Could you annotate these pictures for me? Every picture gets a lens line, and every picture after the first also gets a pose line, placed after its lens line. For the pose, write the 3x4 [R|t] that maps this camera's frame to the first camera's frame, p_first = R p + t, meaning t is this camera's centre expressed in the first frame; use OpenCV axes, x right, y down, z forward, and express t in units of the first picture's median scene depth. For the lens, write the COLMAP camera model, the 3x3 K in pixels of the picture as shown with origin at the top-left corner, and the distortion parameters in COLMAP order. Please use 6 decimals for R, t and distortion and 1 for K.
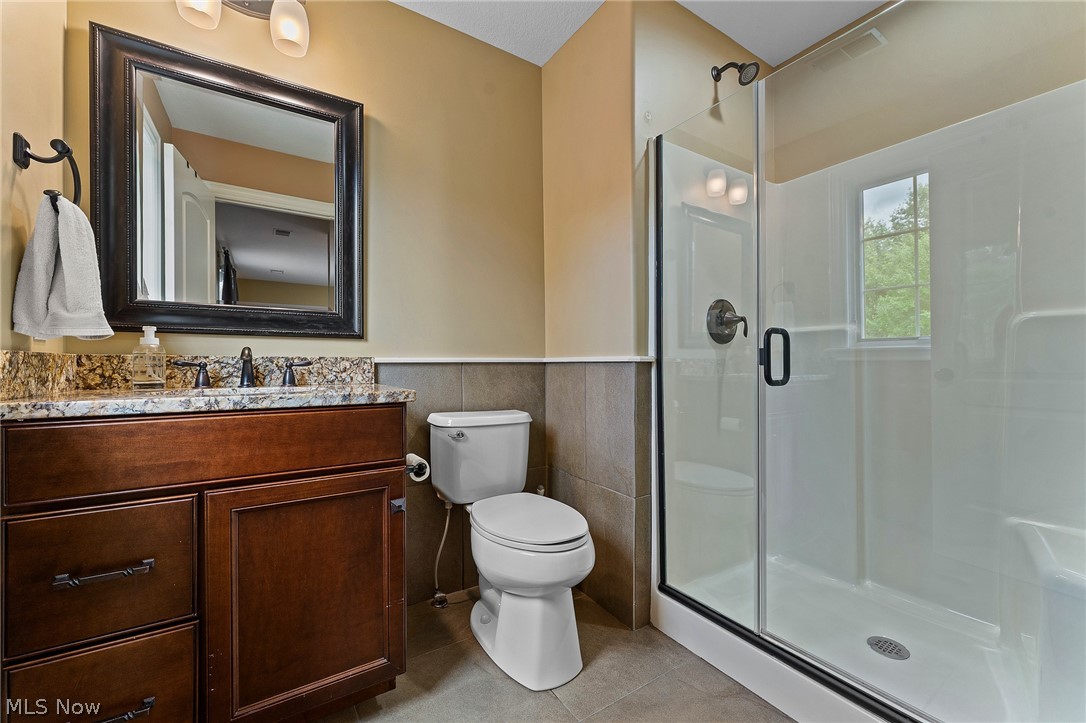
lens RADIAL K [[430.7, 0, 536.2], [0, 430.7, 363.1], [0, 0, 1]] dist [-0.003037, -0.000118]
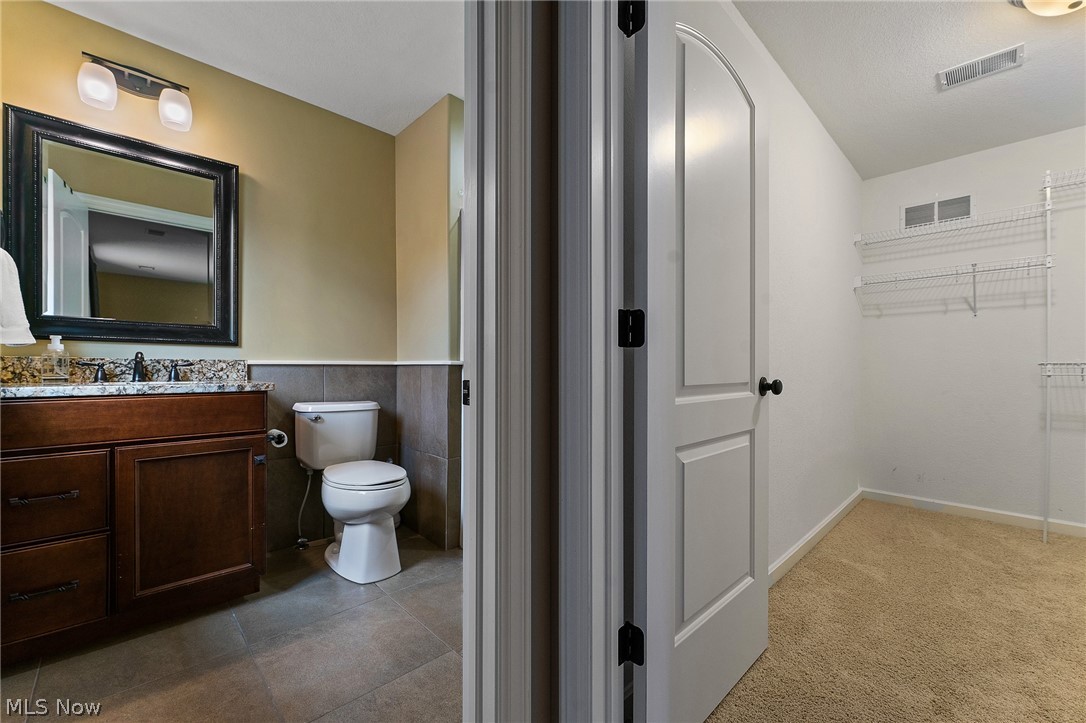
lens RADIAL K [[430.7, 0, 537.1], [0, 430.7, 367.5], [0, 0, 1]] dist [-0.003037, -0.000118]
pose [[0.979369, 0.005693, 0.201999, 0.258741], [-0.006392, 0.999976, 0.002812, 0.000256], [-0.201978, -0.004046, 0.979382, -0.532204]]
